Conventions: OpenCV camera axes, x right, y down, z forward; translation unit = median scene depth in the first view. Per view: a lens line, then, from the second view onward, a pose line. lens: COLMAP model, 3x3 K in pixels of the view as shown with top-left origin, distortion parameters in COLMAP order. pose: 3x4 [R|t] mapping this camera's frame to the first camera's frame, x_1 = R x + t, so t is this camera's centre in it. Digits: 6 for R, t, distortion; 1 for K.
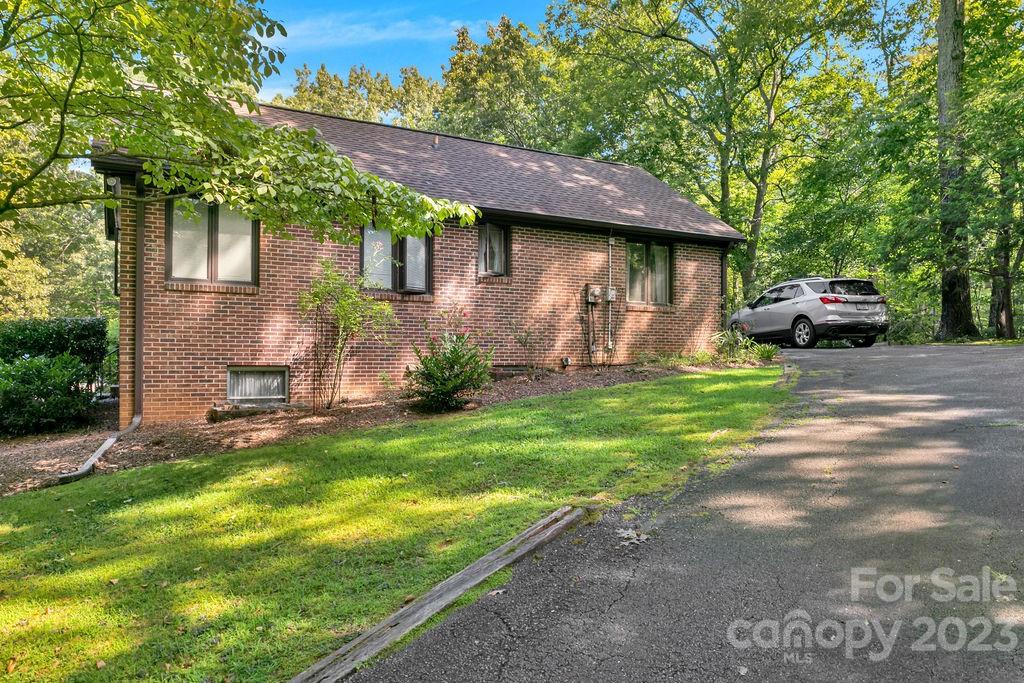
lens RADIAL K [[698.8, 0, 517.7], [0, 698.8, 329.6], [0, 0, 1]] dist [-0.017479, -0.004035]
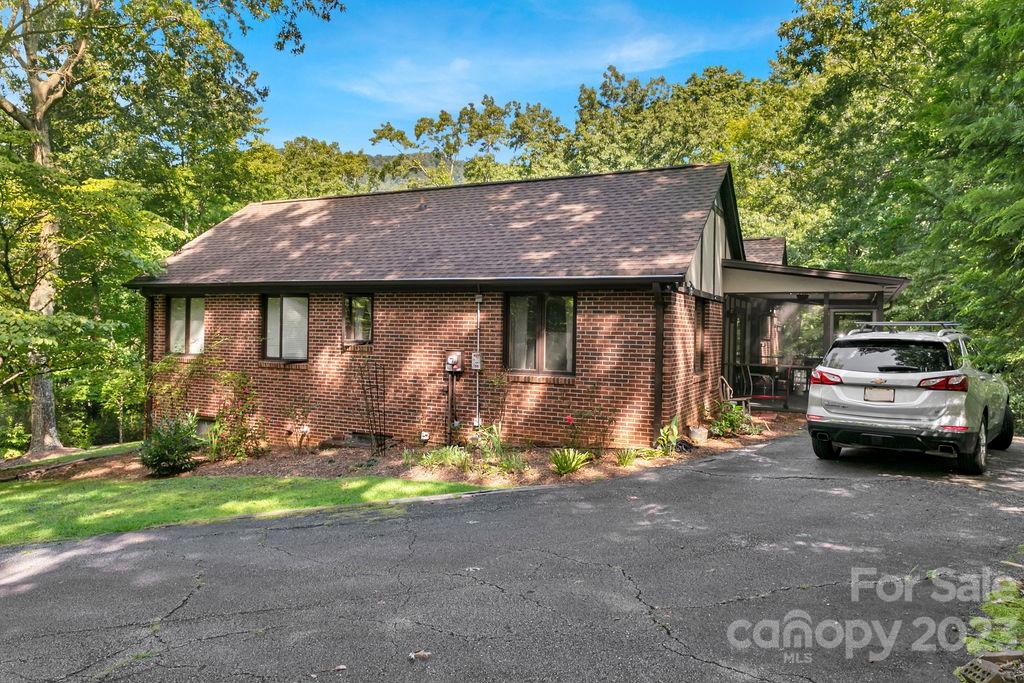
lens RADIAL K [[698.8, 0, 517.7], [0, 698.8, 329.6], [0, 0, 1]] dist [-0.017479, -0.004035]
pose [[0.530526, -0.005832, -0.847649, 0.901043], [-0.004169, 0.999946, -0.009489, -0.084743], [0.847658, 0.008568, 0.530473, 0.616415]]
